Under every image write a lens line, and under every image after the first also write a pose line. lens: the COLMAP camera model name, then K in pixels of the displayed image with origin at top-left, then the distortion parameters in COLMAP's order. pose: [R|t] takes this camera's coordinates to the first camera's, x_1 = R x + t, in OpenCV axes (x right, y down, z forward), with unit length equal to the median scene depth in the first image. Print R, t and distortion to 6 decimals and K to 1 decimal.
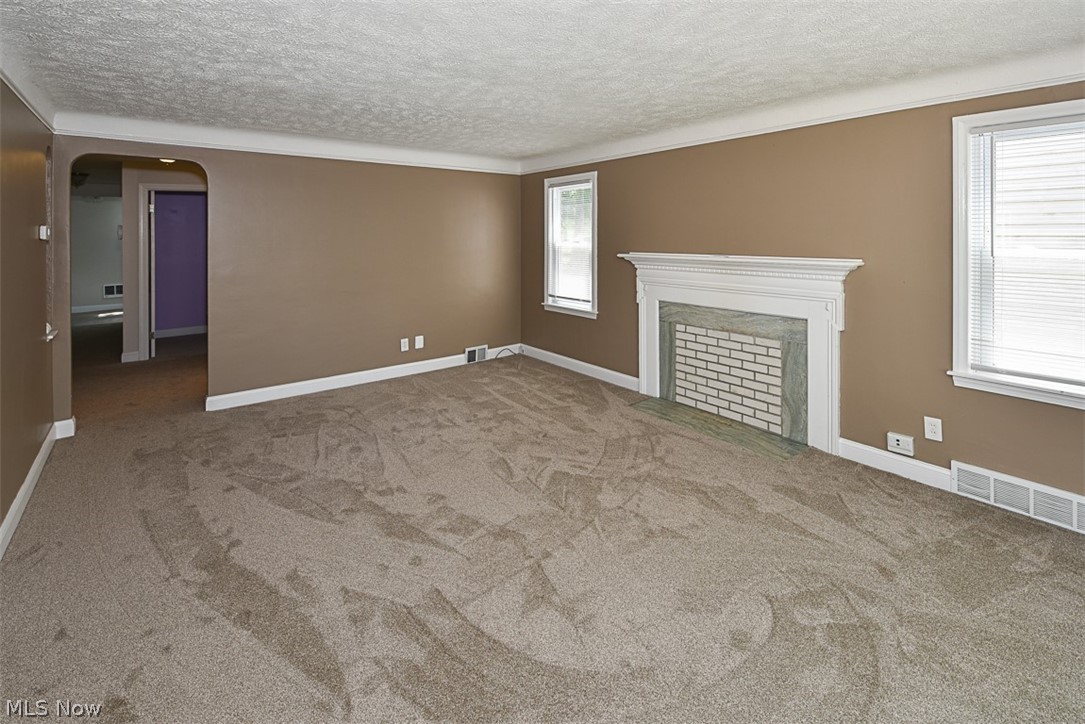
lens RADIAL K [[484.7, 0, 541.7], [0, 484.7, 295.1], [0, 0, 1]] dist [0.000898, -0.003633]
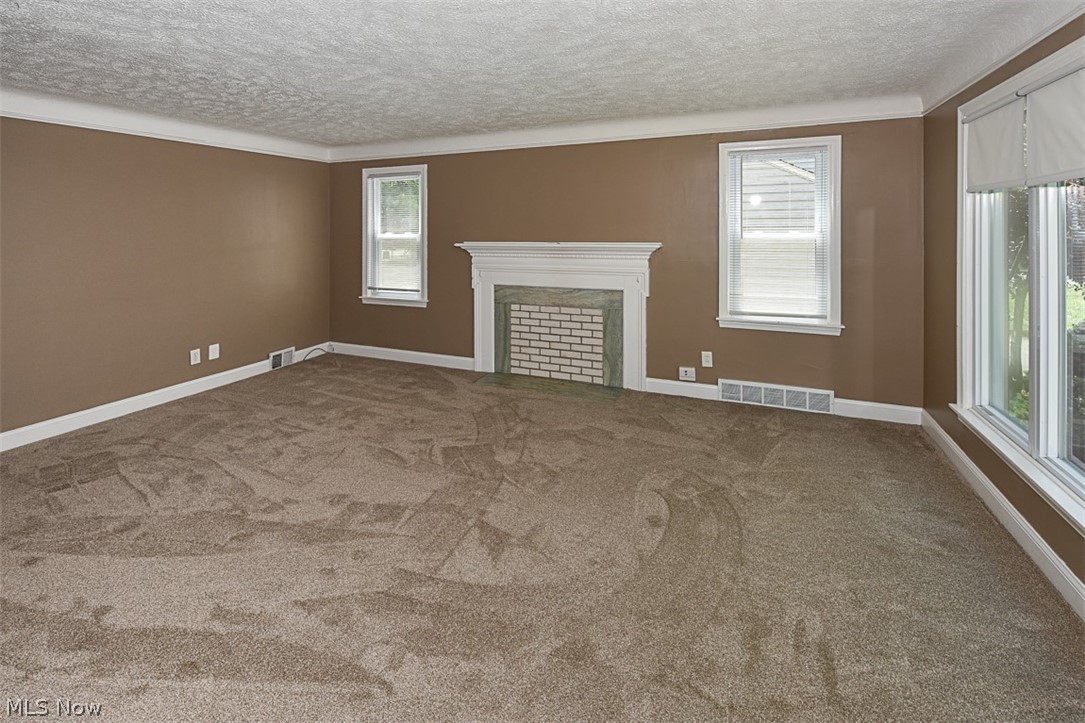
lens RADIAL K [[469.5, 0, 543.0], [0, 469.5, 294.6], [0, 0, 1]] dist [-0.008435, -0.000589]
pose [[0.885220, -0.069039, 0.460022, -0.191252], [0.060627, 0.997613, 0.033054, 0.006260], [-0.461206, -0.001371, 0.887292, -0.009632]]
